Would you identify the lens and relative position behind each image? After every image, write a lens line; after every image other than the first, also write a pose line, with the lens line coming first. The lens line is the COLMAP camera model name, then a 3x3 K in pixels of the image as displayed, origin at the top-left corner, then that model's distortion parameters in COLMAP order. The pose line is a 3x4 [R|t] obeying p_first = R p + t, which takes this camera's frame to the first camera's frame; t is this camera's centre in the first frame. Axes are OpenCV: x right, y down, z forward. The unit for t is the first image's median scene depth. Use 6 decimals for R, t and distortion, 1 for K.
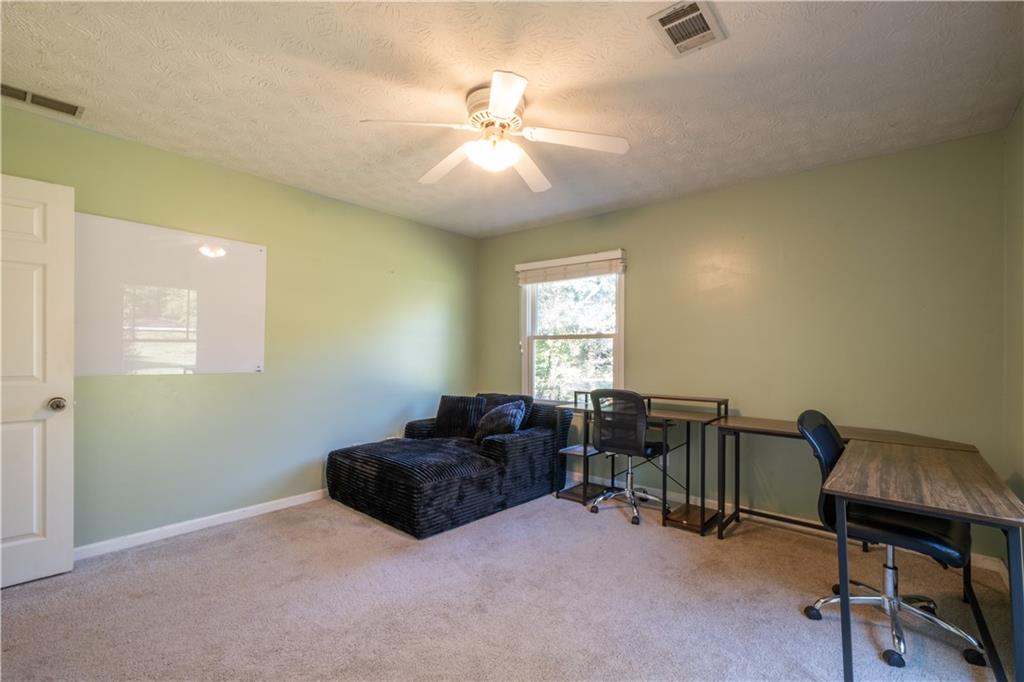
lens RADIAL K [[451.2, 0, 503.6], [0, 451.2, 351.5], [0, 0, 1]] dist [0.000887, 0.000039]
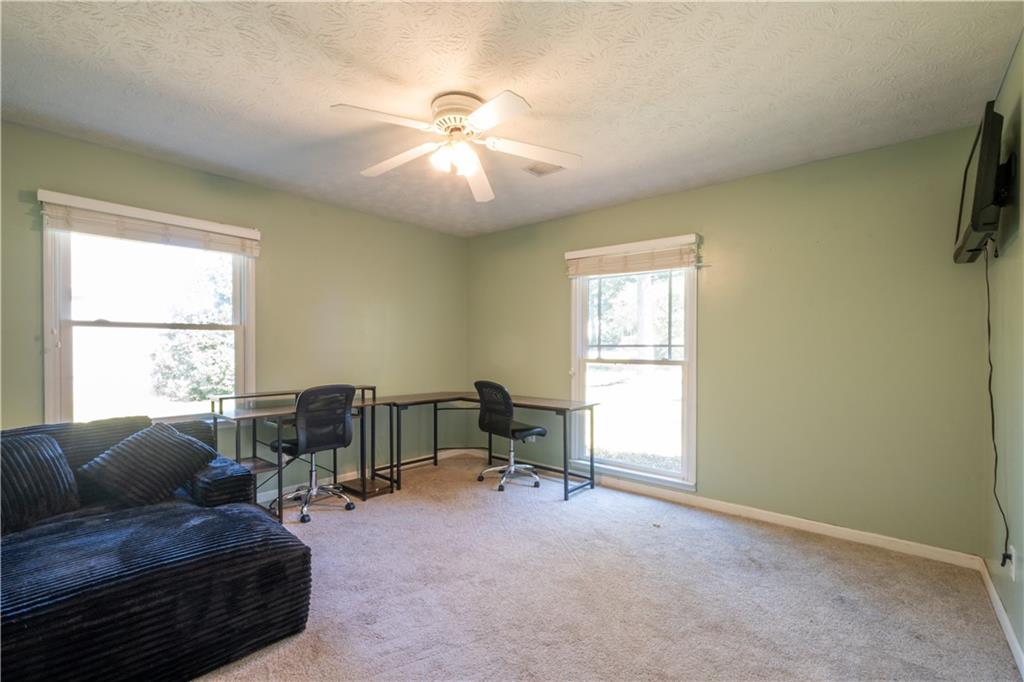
lens RADIAL K [[451.2, 0, 503.6], [0, 451.2, 351.5], [0, 0, 1]] dist [0.000887, 0.000039]
pose [[0.011651, -0.008816, 0.999893, -0.802177], [-0.002409, 0.999958, 0.008845, 0.001033], [-0.999929, -0.002512, 0.011629, 0.666813]]
